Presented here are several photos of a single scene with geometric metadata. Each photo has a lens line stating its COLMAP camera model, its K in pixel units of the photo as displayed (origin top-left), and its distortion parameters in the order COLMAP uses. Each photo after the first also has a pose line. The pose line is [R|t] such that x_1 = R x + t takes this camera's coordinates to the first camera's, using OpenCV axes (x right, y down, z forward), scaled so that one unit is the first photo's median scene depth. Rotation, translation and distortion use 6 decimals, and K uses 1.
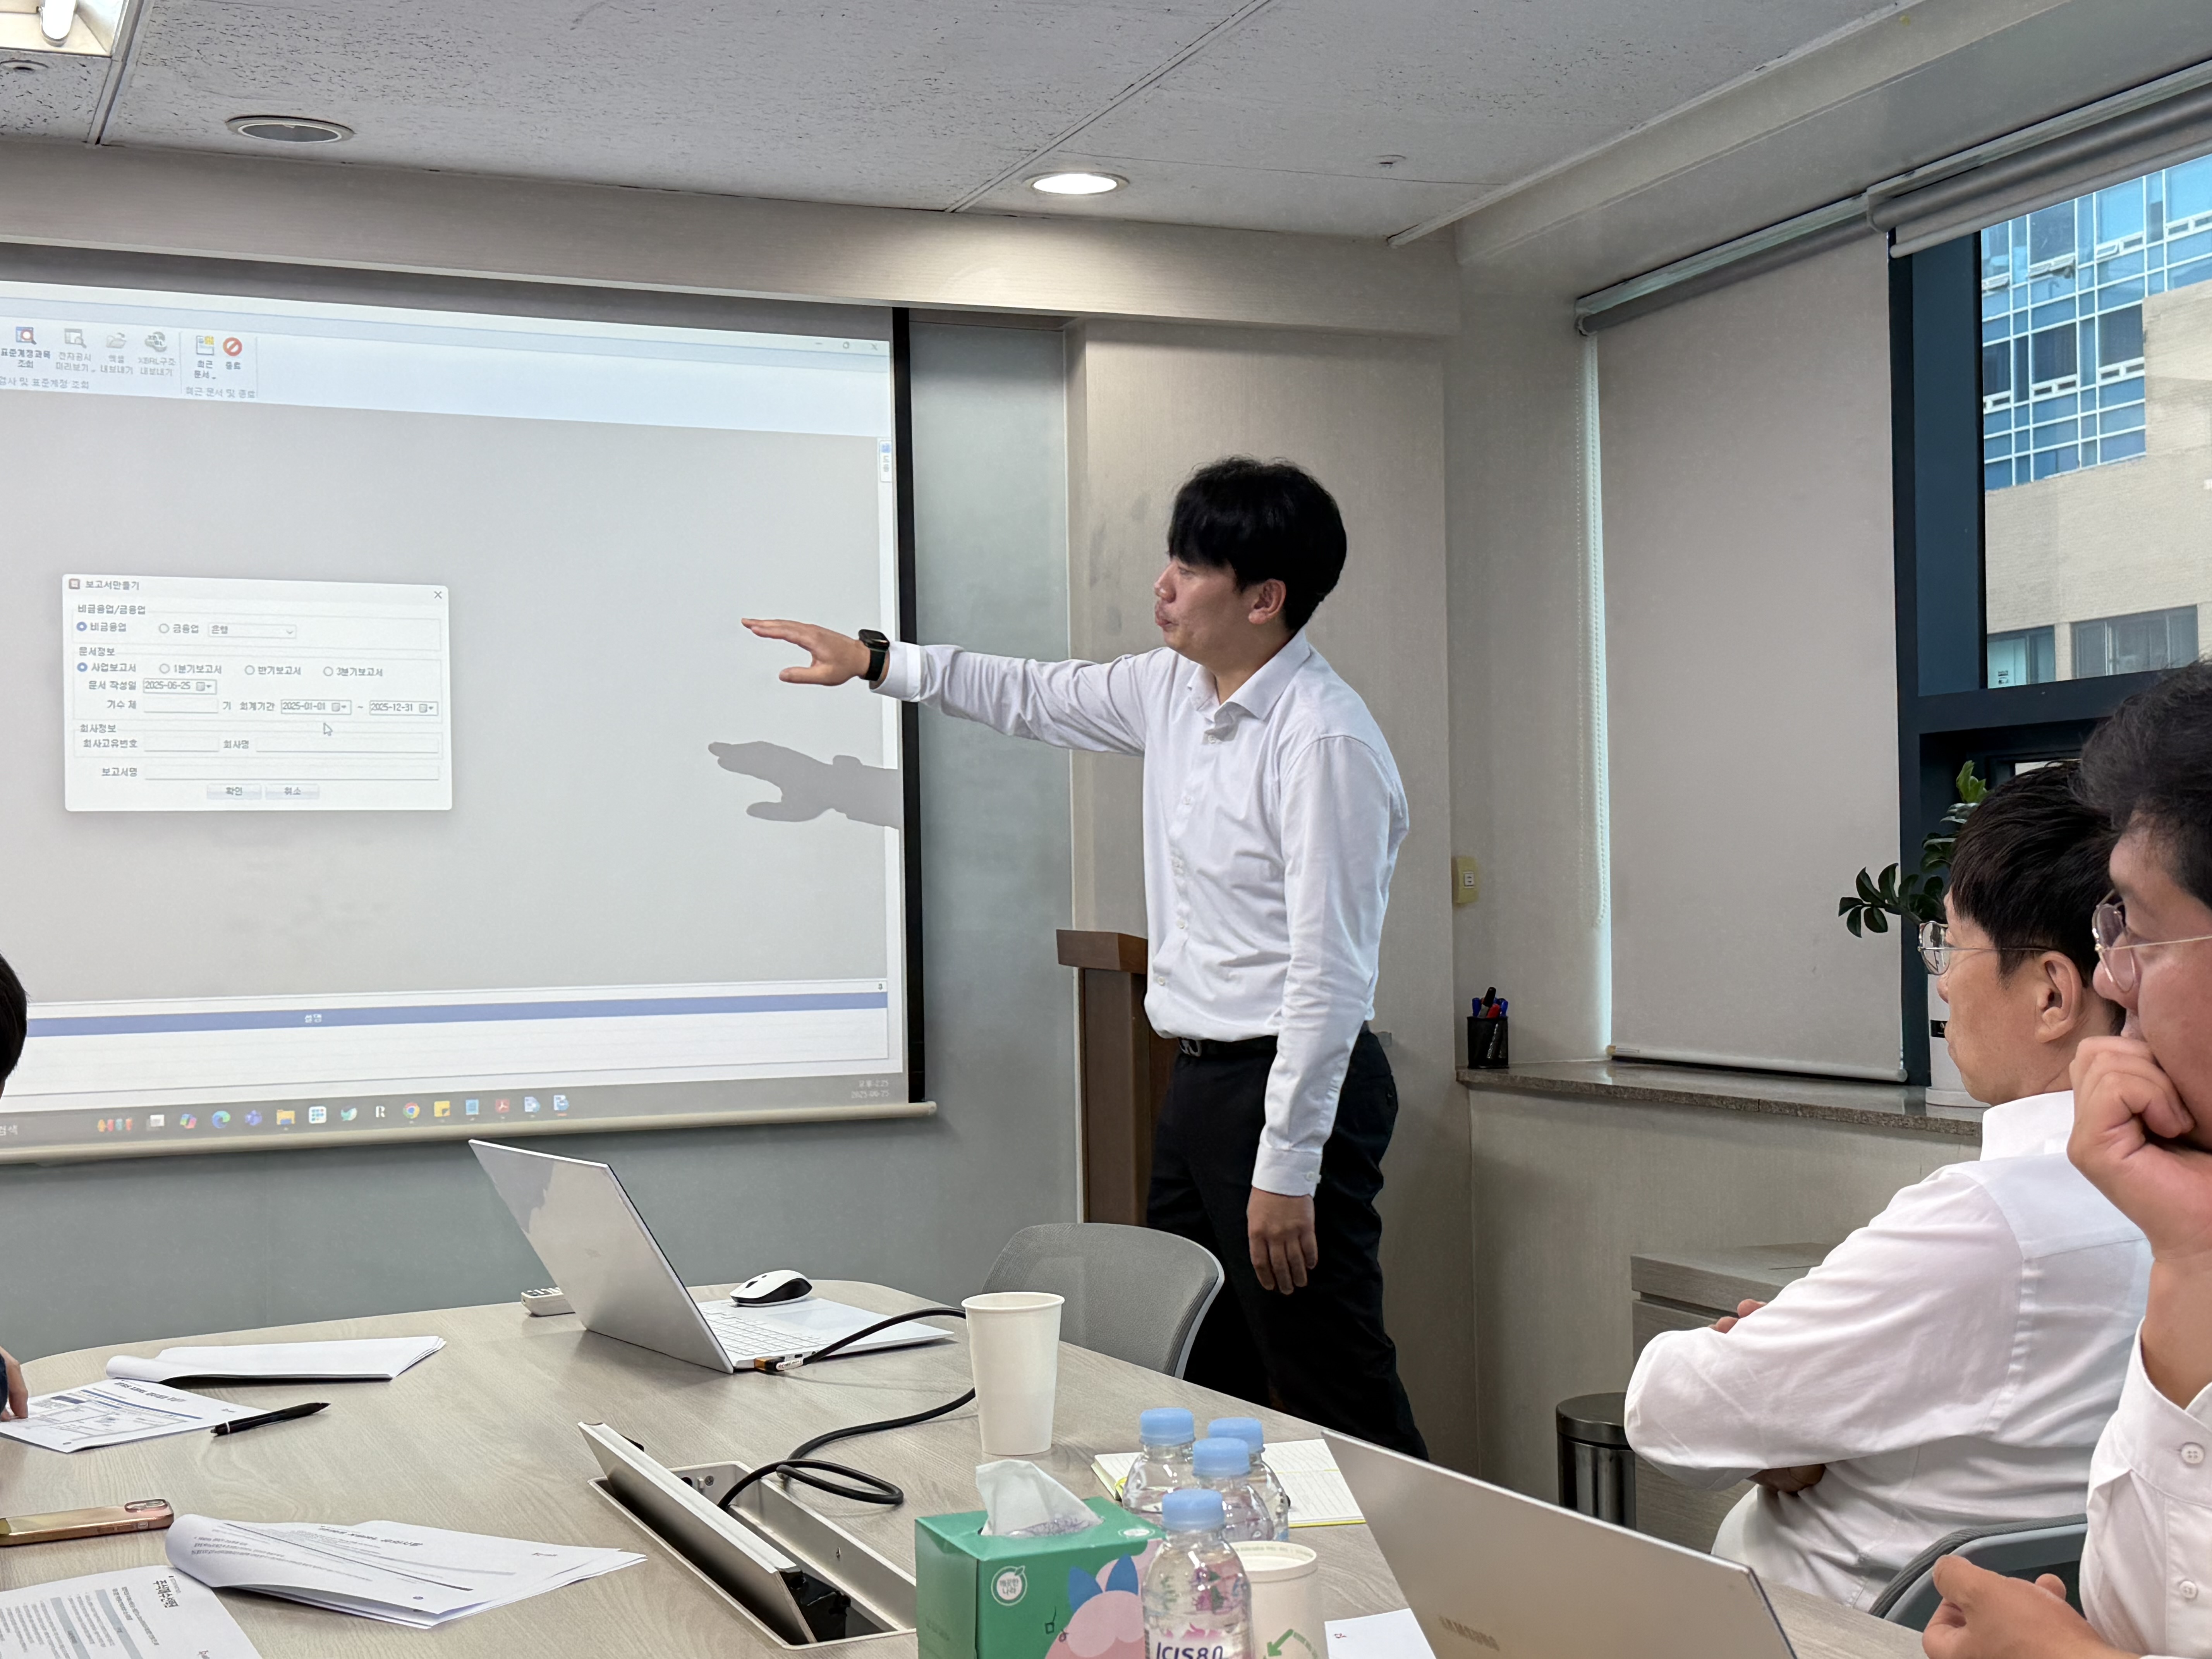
lens RADIAL K [[2892.2, 0, 1106.0], [0, 2892.2, 829.5], [0, 0, 1]] dist [0.238150, -0.496845]
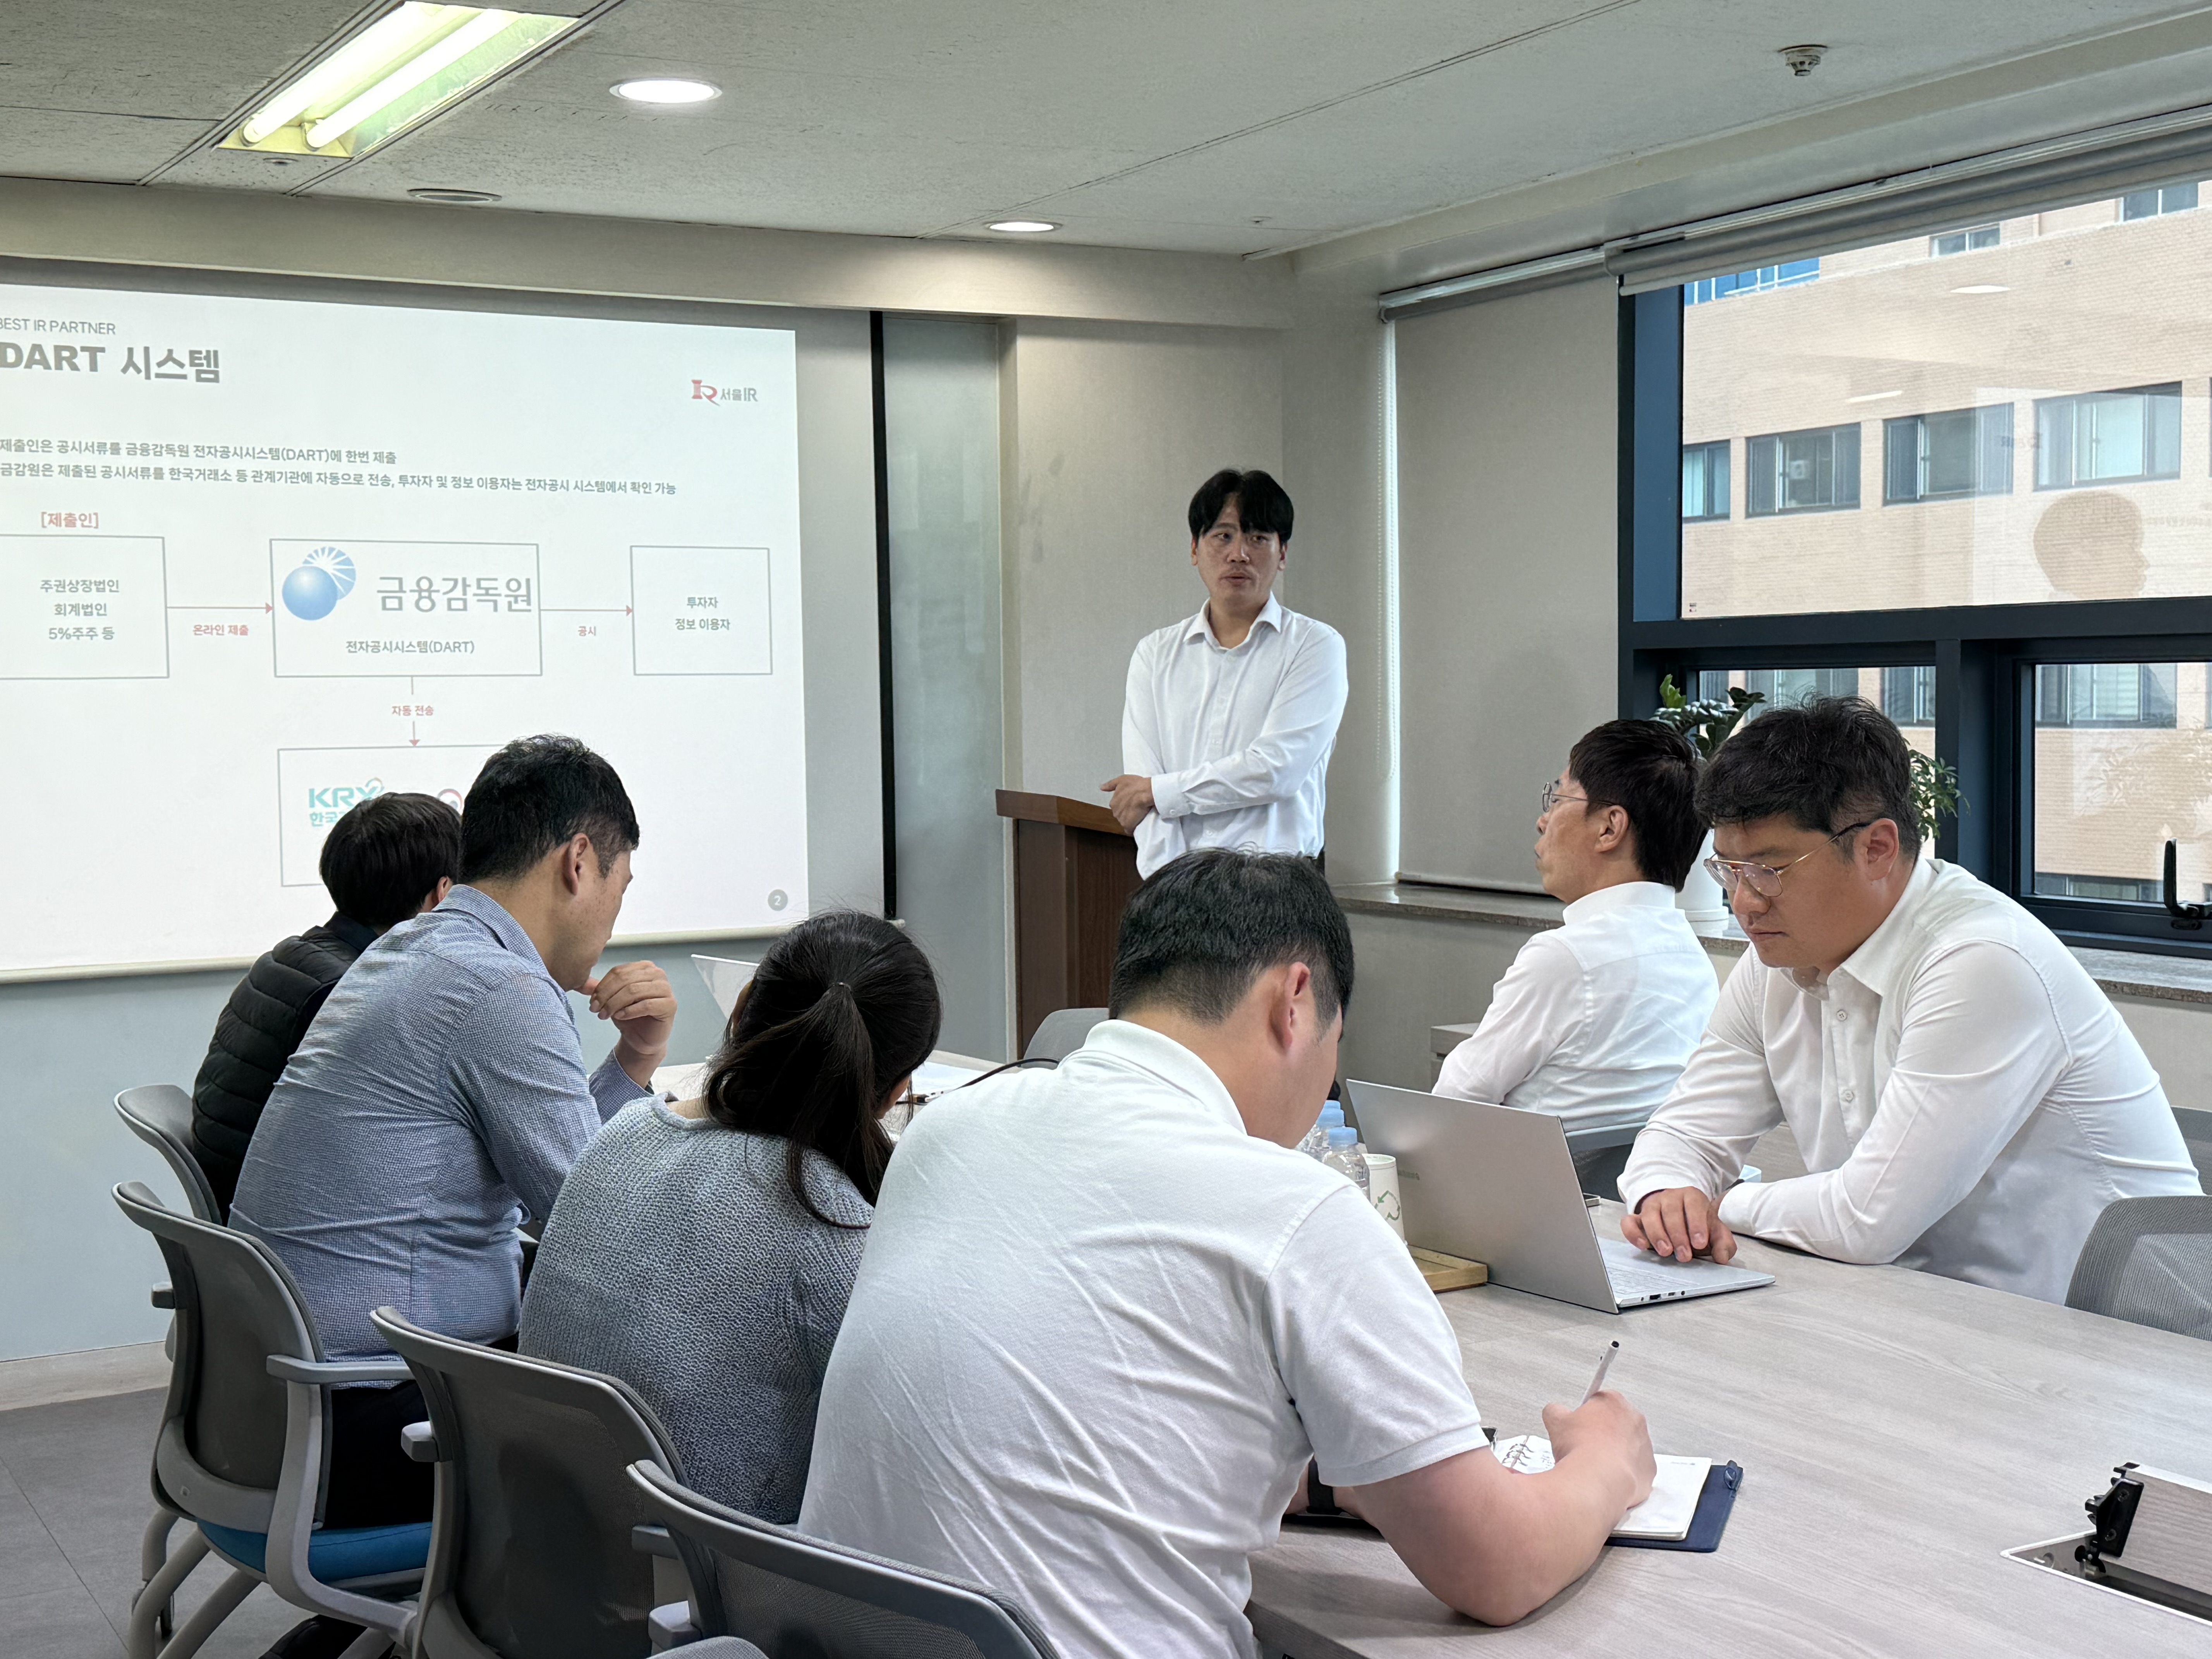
lens RADIAL K [[2892.2, 0, 1106.0], [0, 2892.2, 829.5], [0, 0, 1]] dist [0.238150, -0.496845]
pose [[0.994671, -0.000900, 0.103100, -0.109427], [-0.006513, 0.997416, 0.071544, -0.044502], [-0.102898, -0.071835, 0.992095, -0.333964]]
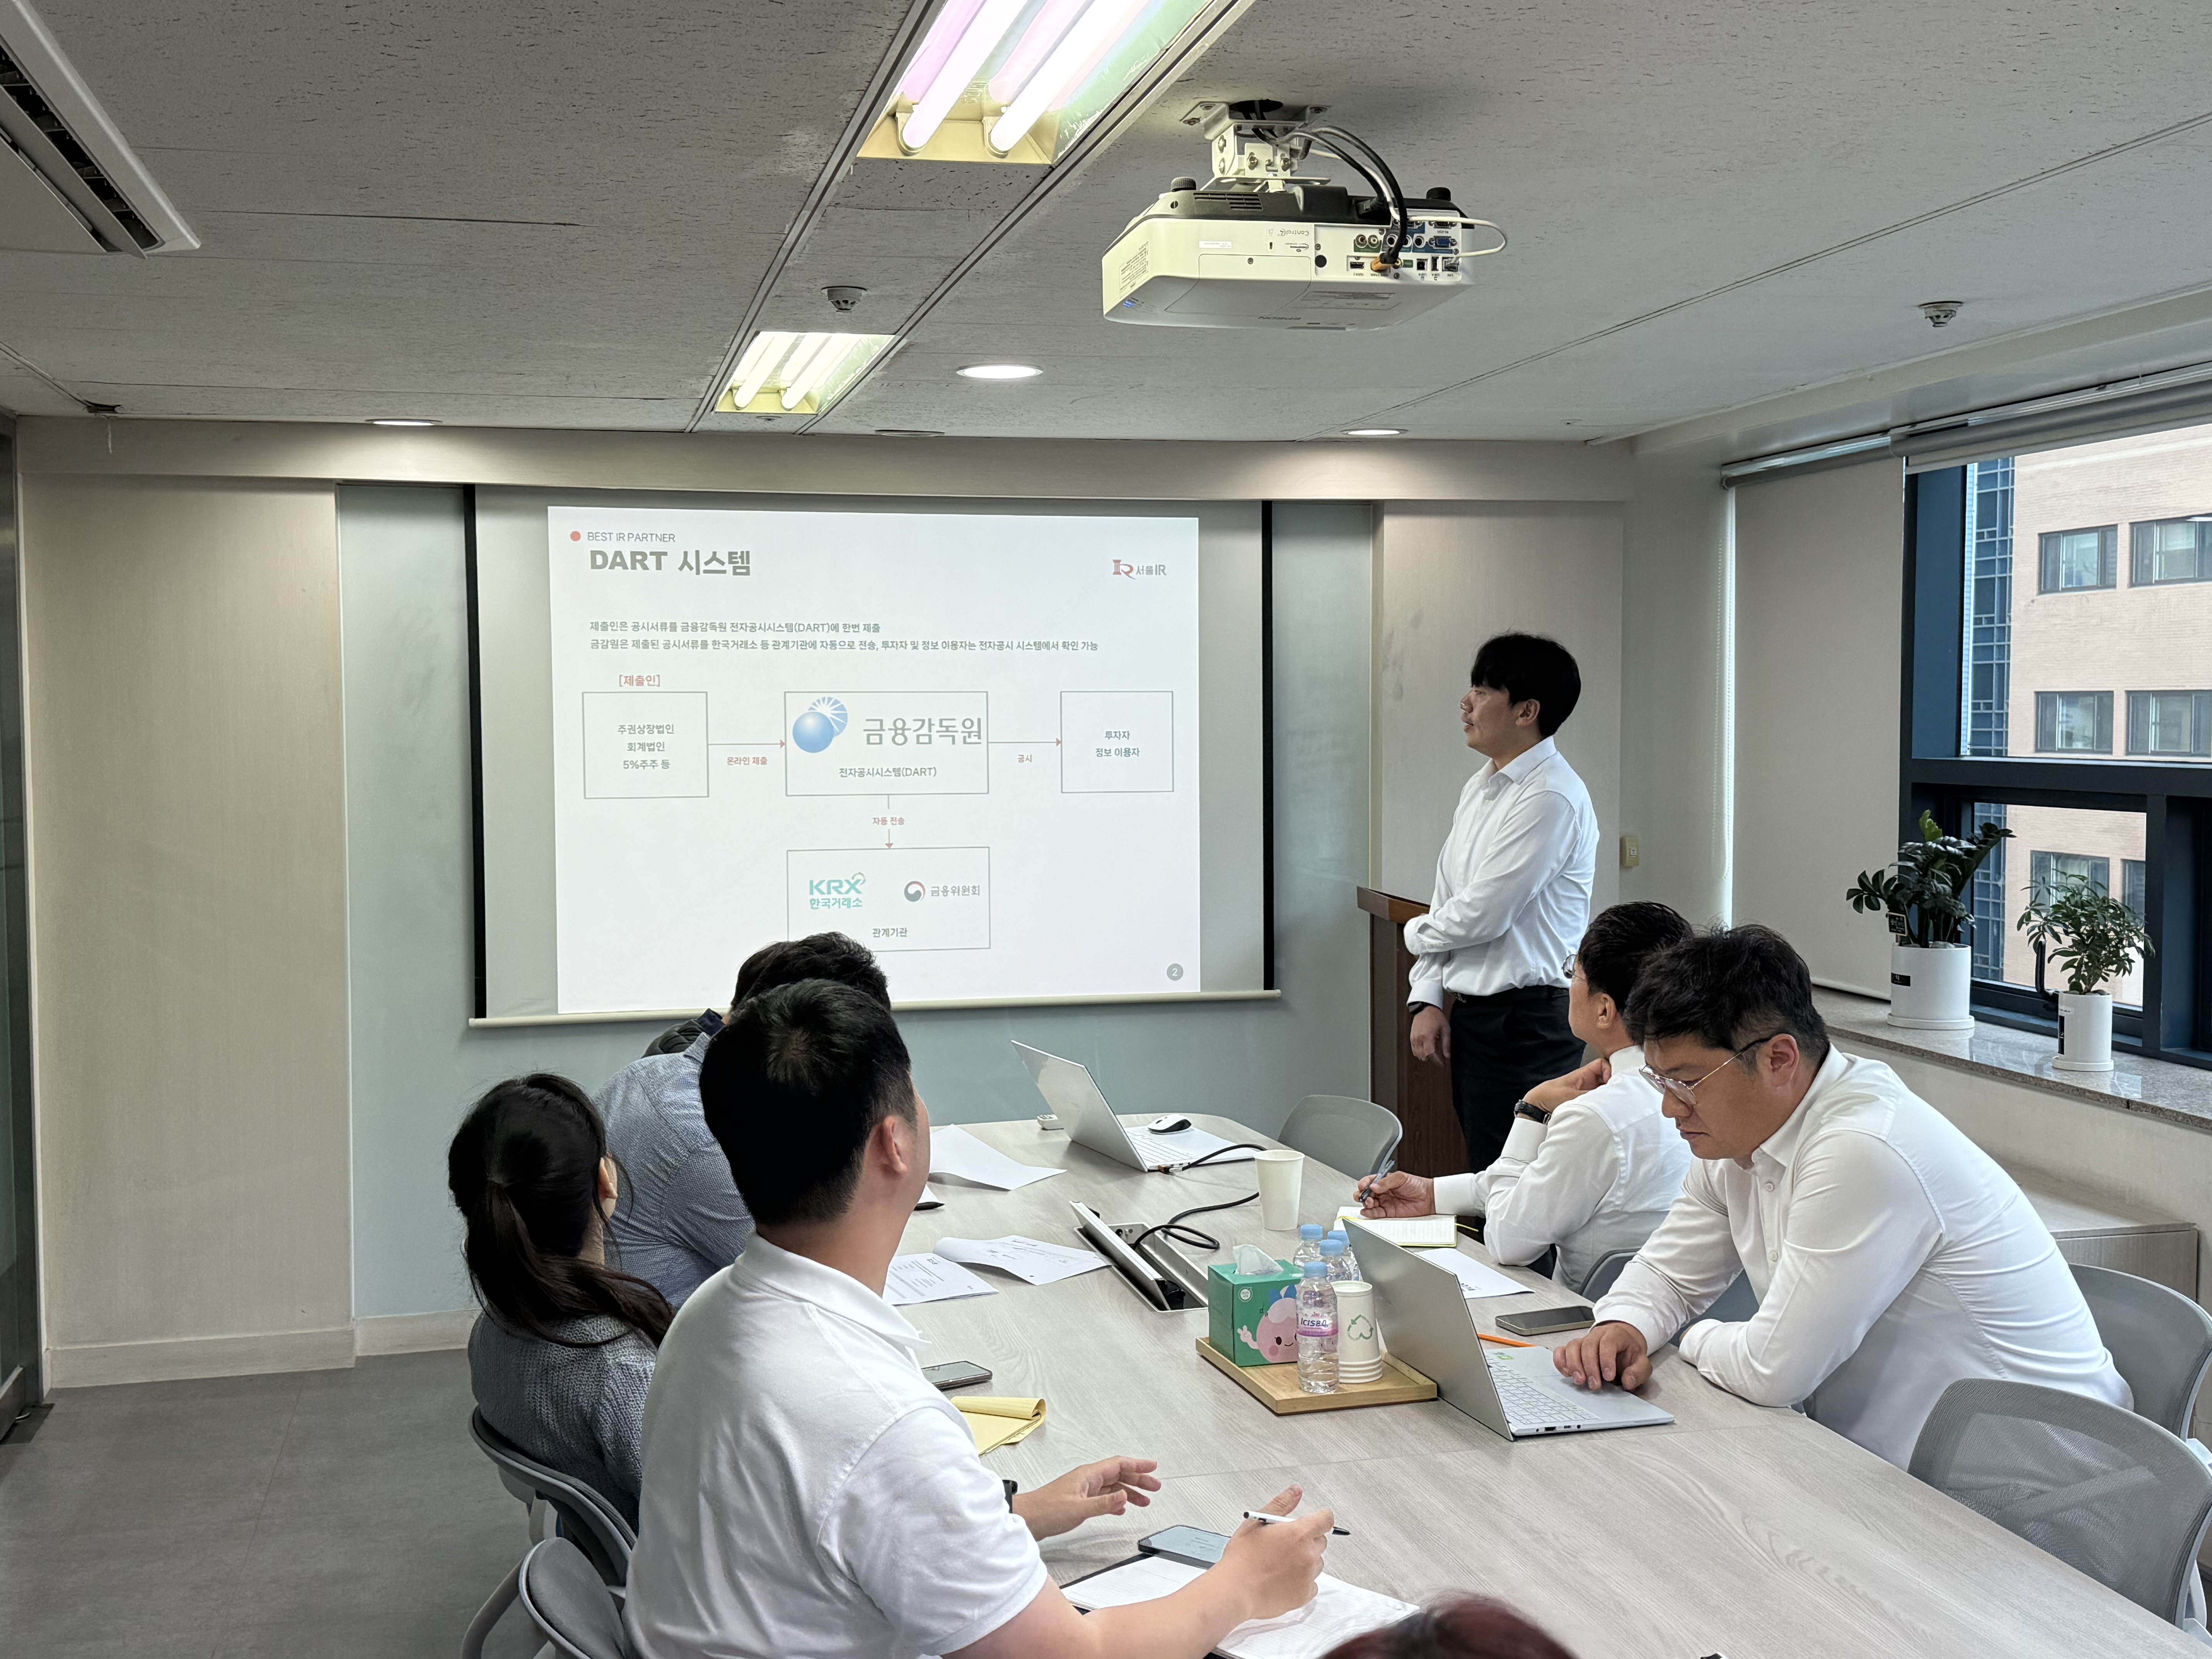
lens RADIAL K [[2397.7, 0, 1106.0], [0, 2397.7, 829.5], [0, 0, 1]] dist [0.163807, -0.014763]
pose [[0.987053, 0.021046, -0.159006, 0.060526], [-0.009228, 0.997163, 0.074701, -0.101229], [0.160127, -0.072267, 0.984447, -0.354606]]
